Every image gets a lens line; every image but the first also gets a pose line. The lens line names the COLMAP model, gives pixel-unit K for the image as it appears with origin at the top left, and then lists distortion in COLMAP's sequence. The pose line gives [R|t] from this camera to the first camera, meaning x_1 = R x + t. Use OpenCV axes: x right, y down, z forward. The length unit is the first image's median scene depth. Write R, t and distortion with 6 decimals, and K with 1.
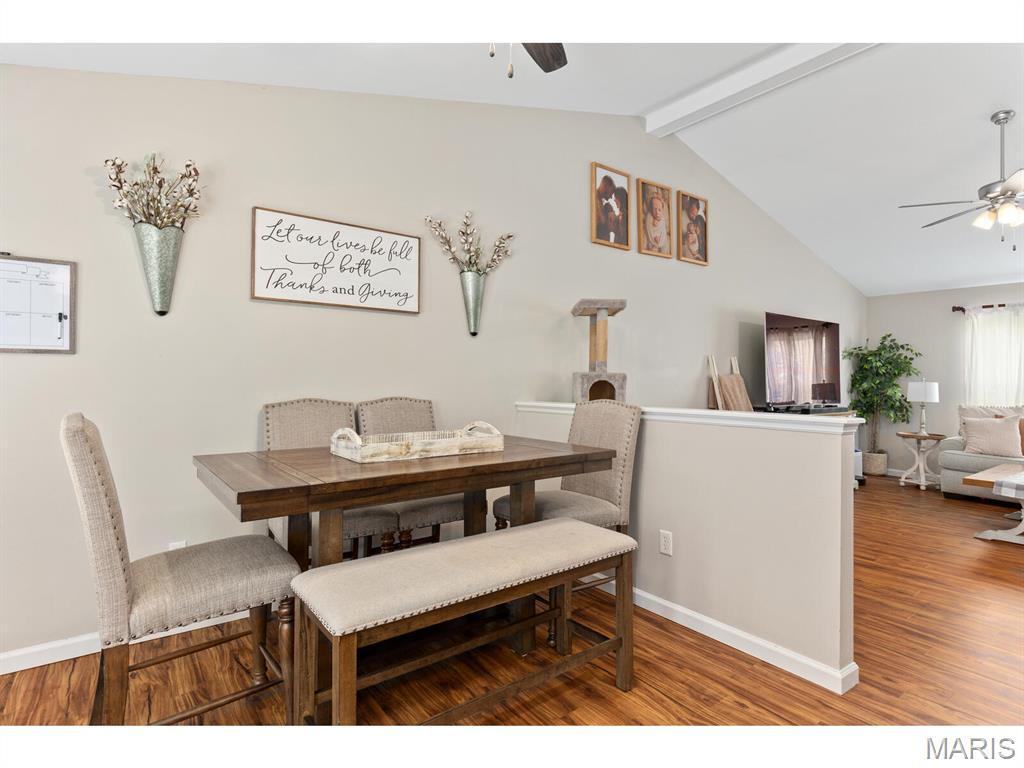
lens RADIAL K [[527.8, 0, 510.2], [0, 527.8, 384.6], [0, 0, 1]] dist [0.001077, 0.000094]
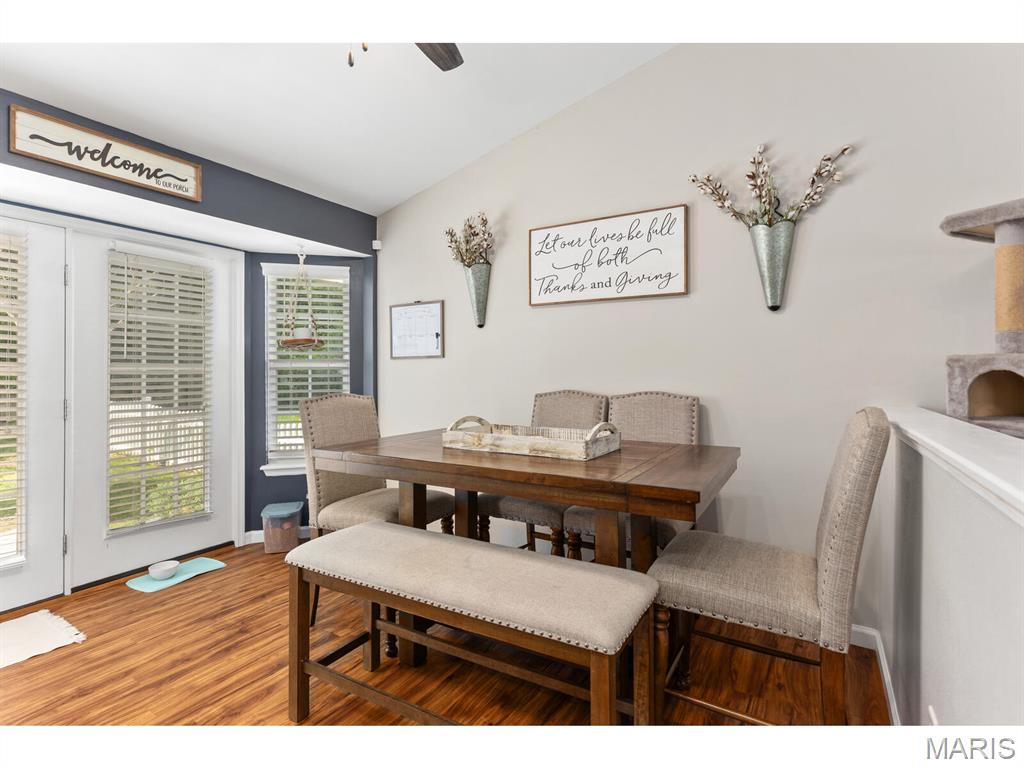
lens RADIAL K [[497.4, 0, 514.3], [0, 497.4, 375.2], [0, 0, 1]] dist [0.000531, 0.000338]
pose [[0.392555, -0.002174, -0.919726, 0.499371], [-0.002131, 0.999992, -0.003274, -0.000975], [0.919726, 0.003245, 0.392547, 0.477846]]
